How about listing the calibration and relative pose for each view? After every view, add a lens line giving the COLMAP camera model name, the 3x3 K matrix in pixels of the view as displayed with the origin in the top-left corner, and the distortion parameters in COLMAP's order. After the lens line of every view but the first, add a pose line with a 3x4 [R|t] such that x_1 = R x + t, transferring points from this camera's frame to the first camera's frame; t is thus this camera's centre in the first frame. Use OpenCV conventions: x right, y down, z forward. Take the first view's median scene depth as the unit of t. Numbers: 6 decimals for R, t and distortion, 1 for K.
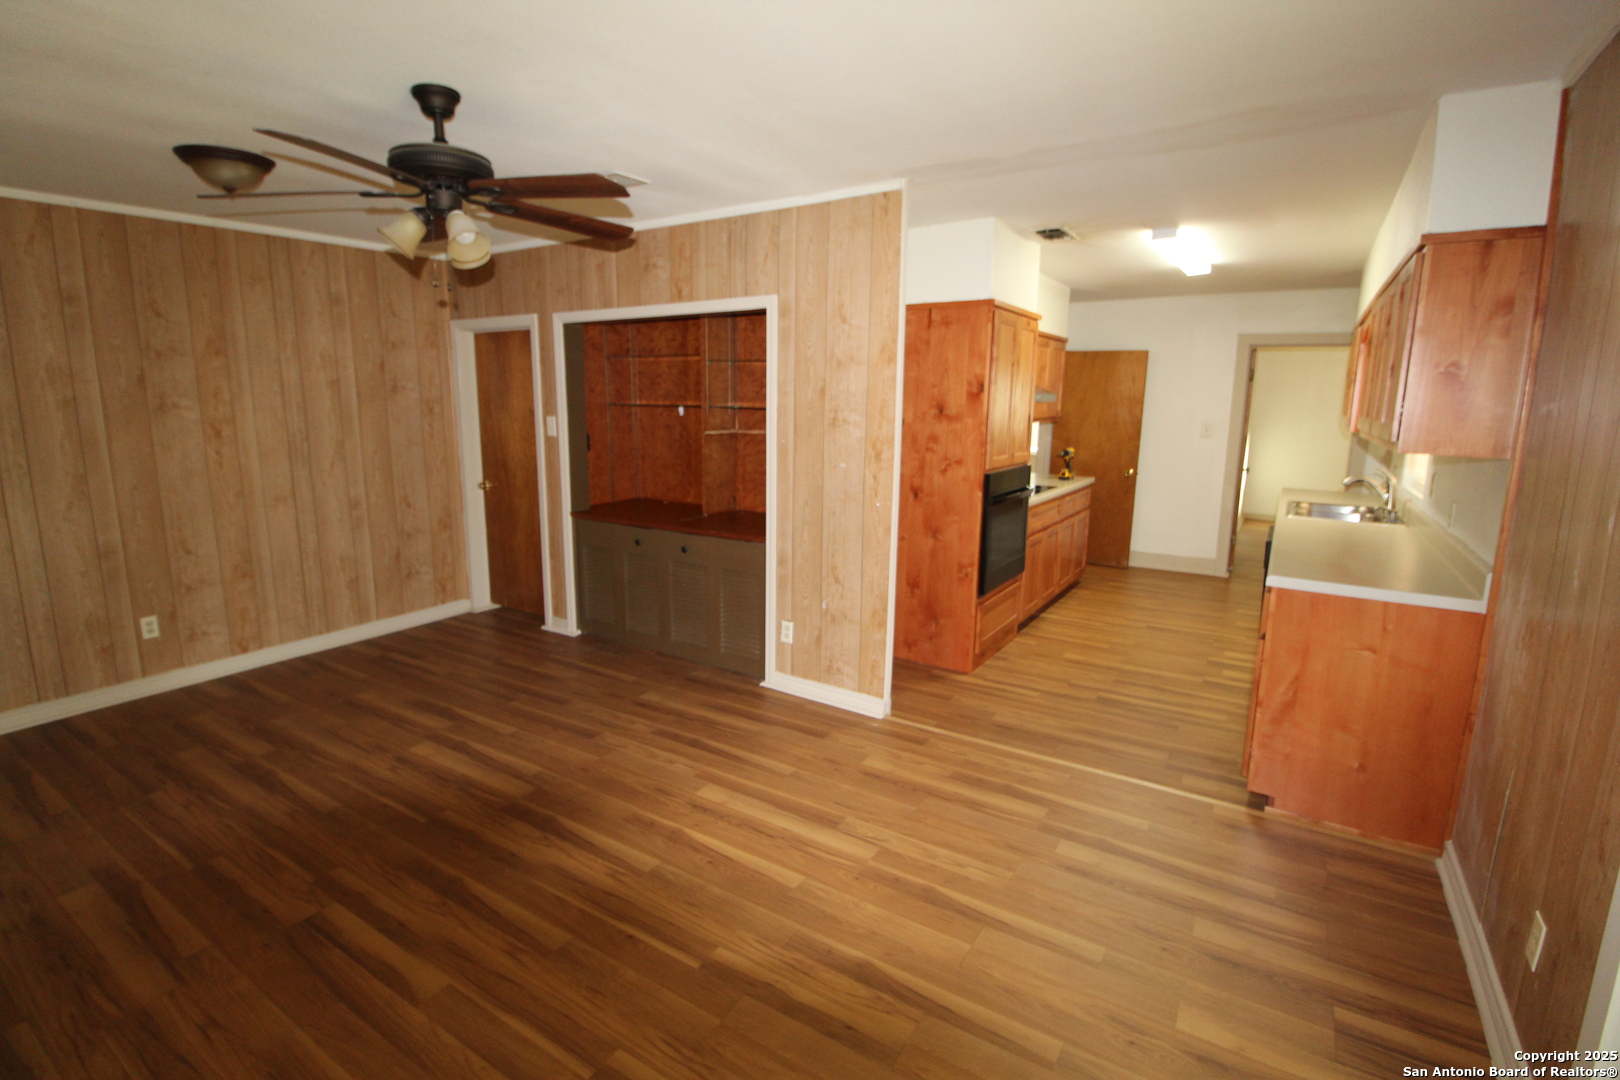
lens RADIAL K [[766.6, 0, 807.1], [0, 766.6, 518.7], [0, 0, 1]] dist [-0.004448, -0.001167]
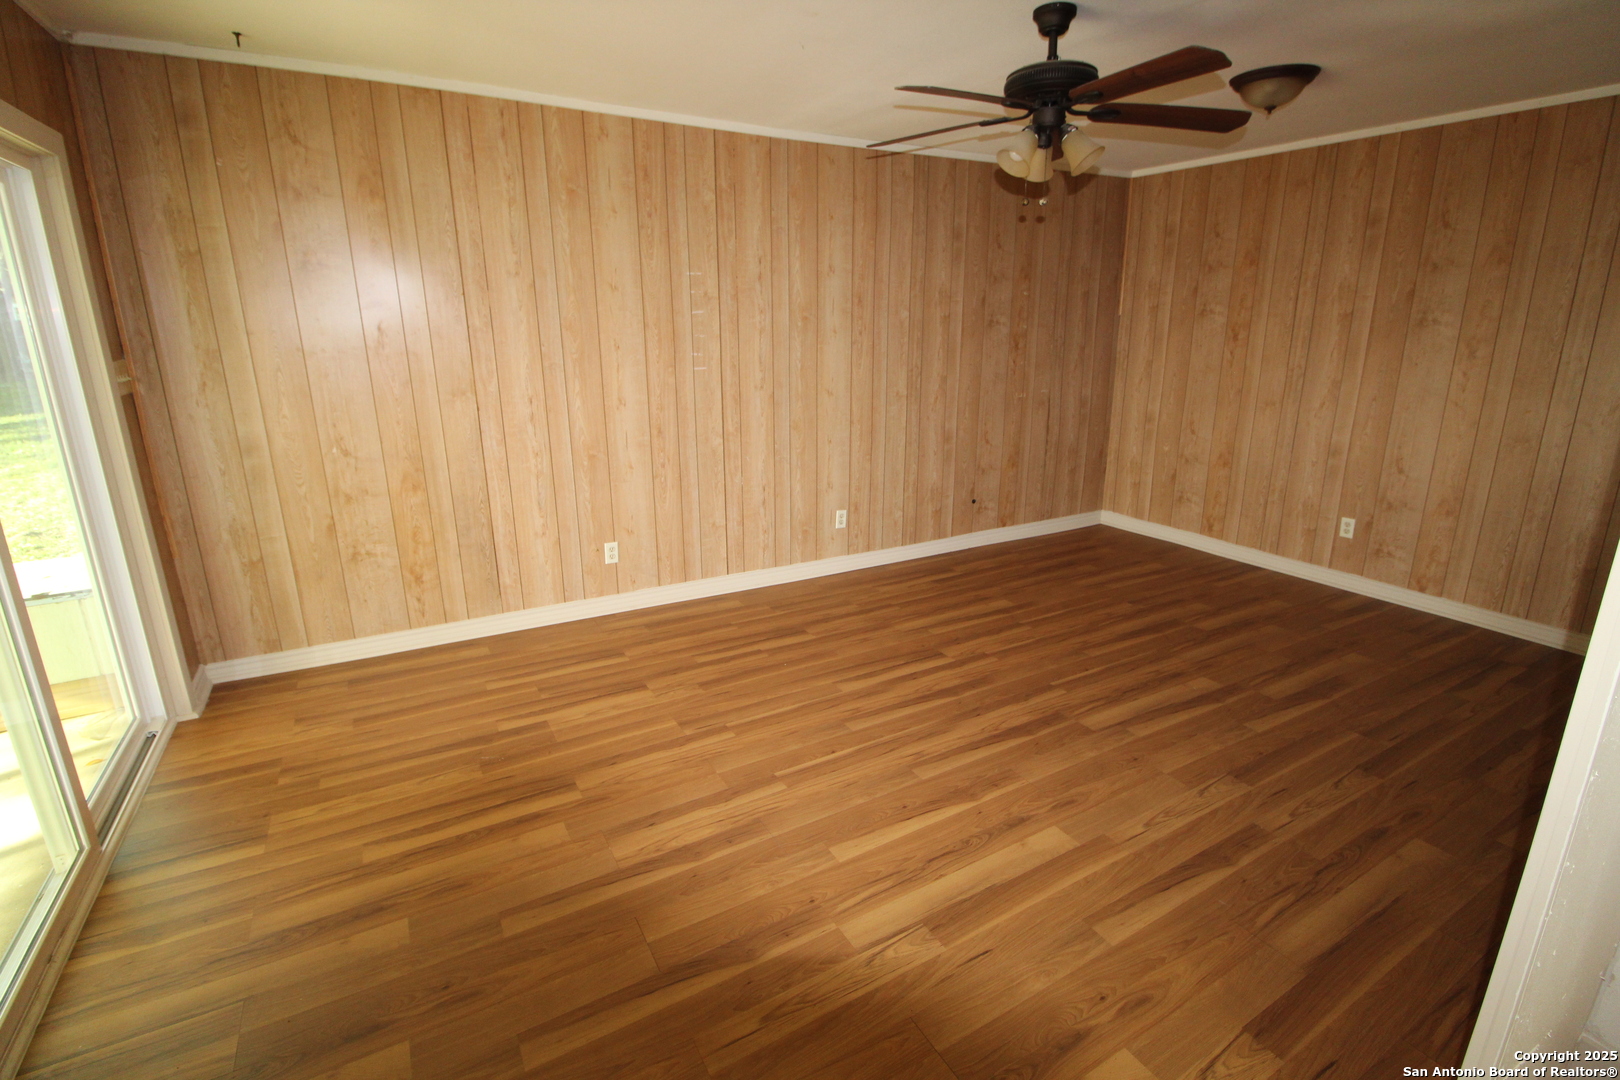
lens RADIAL K [[766.6, 0, 807.1], [0, 766.6, 518.7], [0, 0, 1]] dist [-0.004448, -0.001167]
pose [[-0.473074, 0.219809, -0.853162, 0.501602], [-0.143620, 0.936183, 0.320835, -0.127288], [0.869237, 0.274310, -0.411315, 0.908476]]
